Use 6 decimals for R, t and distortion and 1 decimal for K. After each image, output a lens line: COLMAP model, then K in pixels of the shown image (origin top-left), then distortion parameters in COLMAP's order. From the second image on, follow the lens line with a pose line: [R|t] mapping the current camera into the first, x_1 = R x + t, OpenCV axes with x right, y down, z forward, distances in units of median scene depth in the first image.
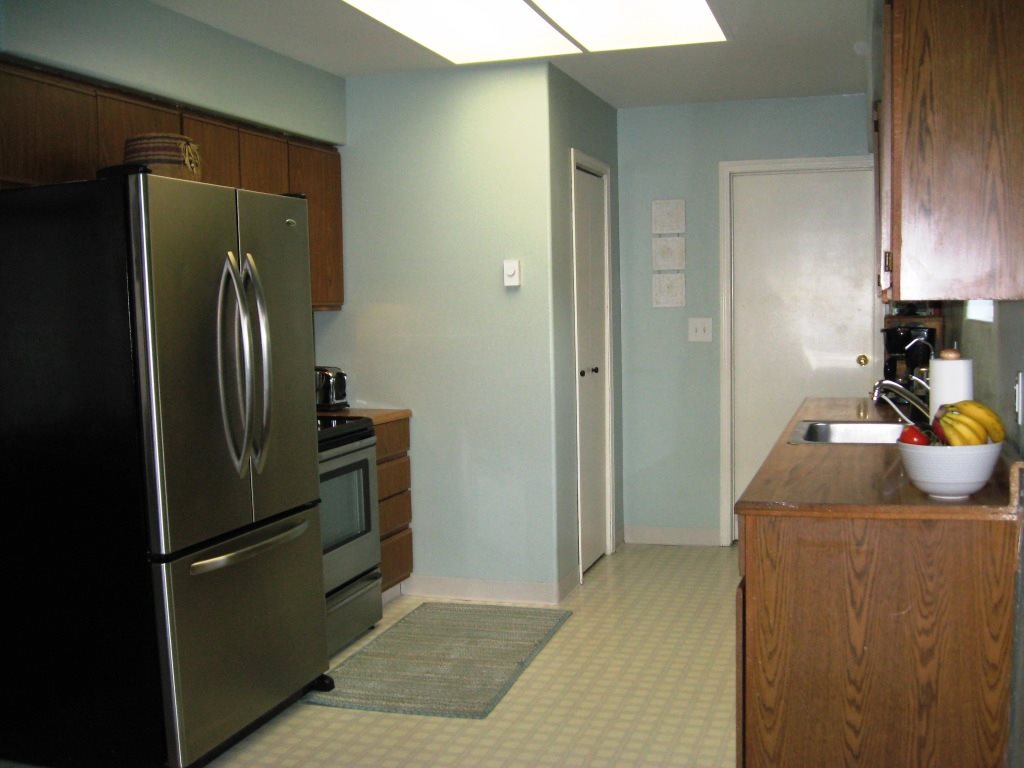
lens RADIAL K [[1035.5, 0, 533.6], [0, 1035.5, 386.2], [0, 0, 1]] dist [-0.165826, 0.201519]
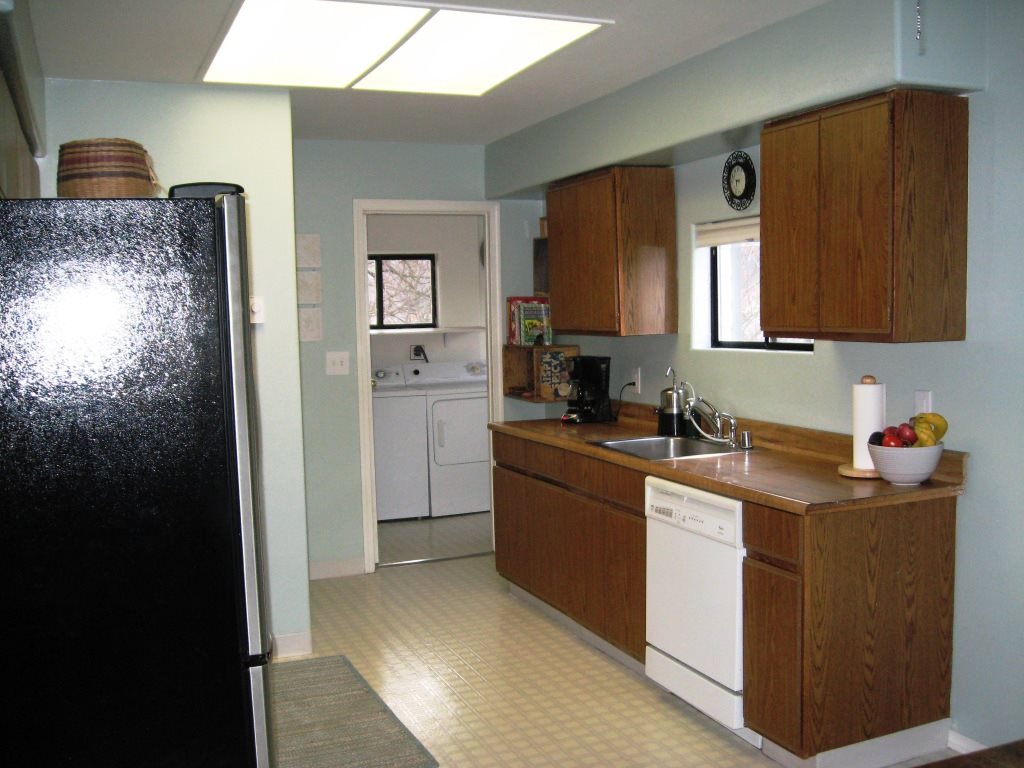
lens RADIAL K [[1035.5, 0, 533.6], [0, 1035.5, 386.2], [0, 0, 1]] dist [-0.165826, 0.201519]
pose [[0.779184, -0.042802, 0.625333, -0.815087], [0.056778, 0.998384, -0.002410, -0.047168], [-0.624219, 0.037383, 0.780355, 0.229403]]
